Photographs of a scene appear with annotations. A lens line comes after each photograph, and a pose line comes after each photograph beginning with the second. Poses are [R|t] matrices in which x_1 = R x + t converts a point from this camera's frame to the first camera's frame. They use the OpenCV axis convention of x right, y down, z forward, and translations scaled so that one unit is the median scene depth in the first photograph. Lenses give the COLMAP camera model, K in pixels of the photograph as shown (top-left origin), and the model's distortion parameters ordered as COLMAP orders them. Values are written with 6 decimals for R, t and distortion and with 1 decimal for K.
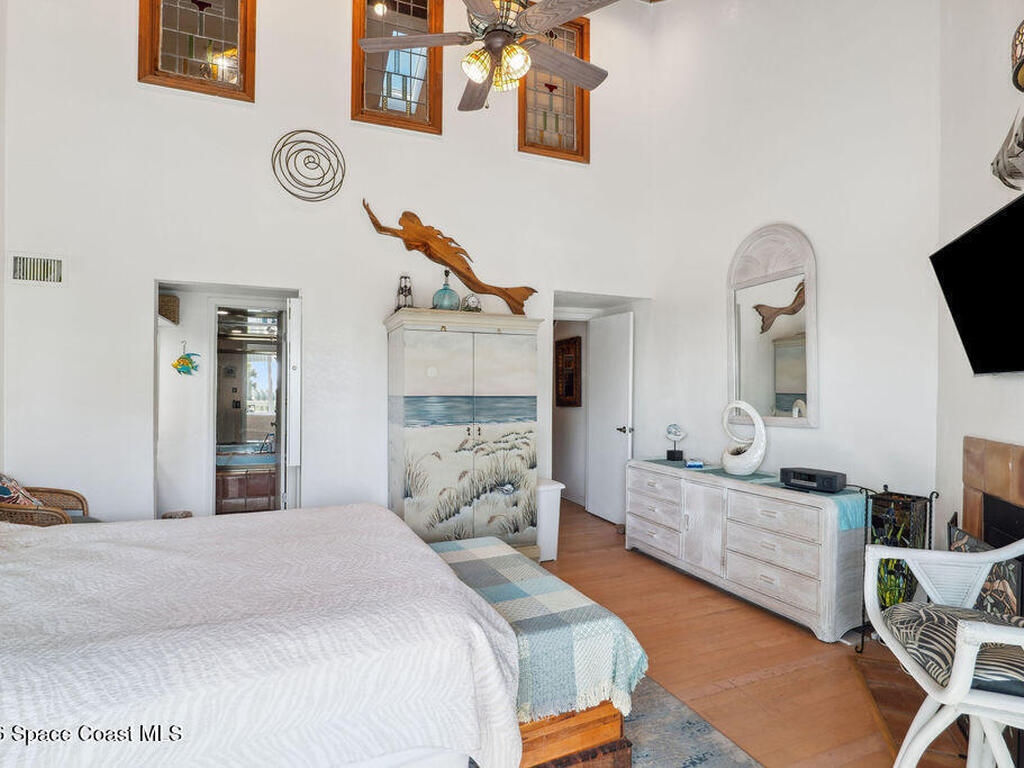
lens RADIAL K [[542.0, 0, 516.7], [0, 542.0, 383.8], [0, 0, 1]] dist [-0.017111, 0.002058]
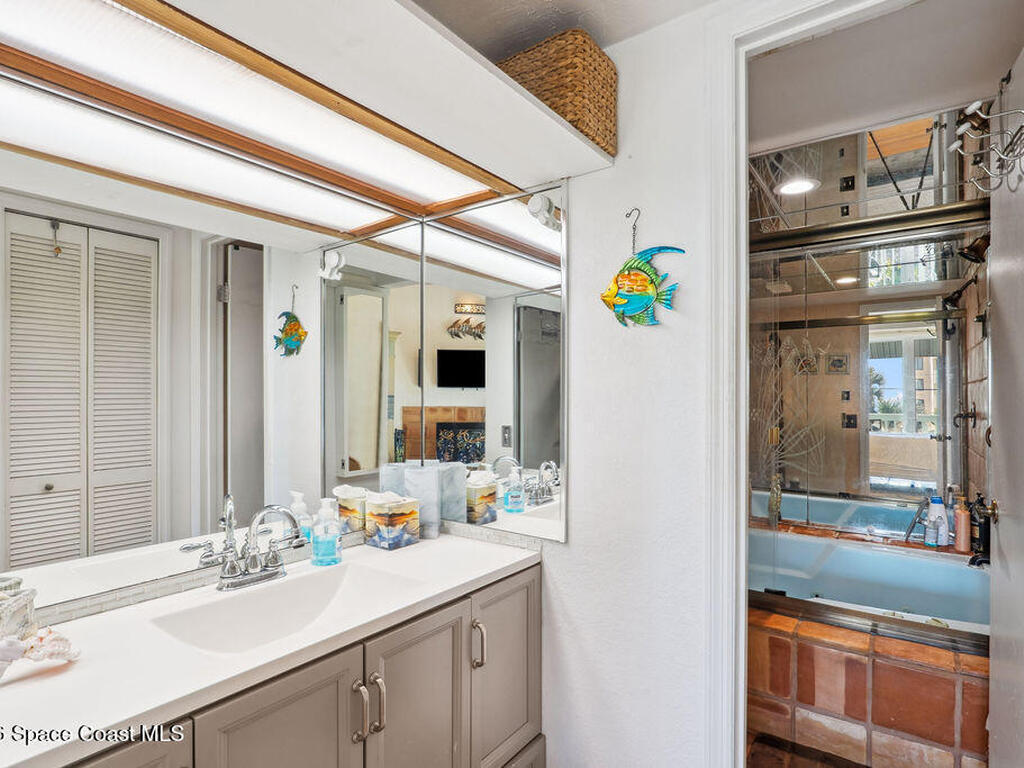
lens RADIAL K [[542.0, 0, 516.7], [0, 542.0, 383.8], [0, 0, 1]] dist [-0.017111, 0.002058]
pose [[0.504955, -0.018533, -0.862946, -0.220928], [0.001252, 0.999784, -0.020739, 0.010639], [0.863145, 0.009392, 0.504870, 0.438934]]
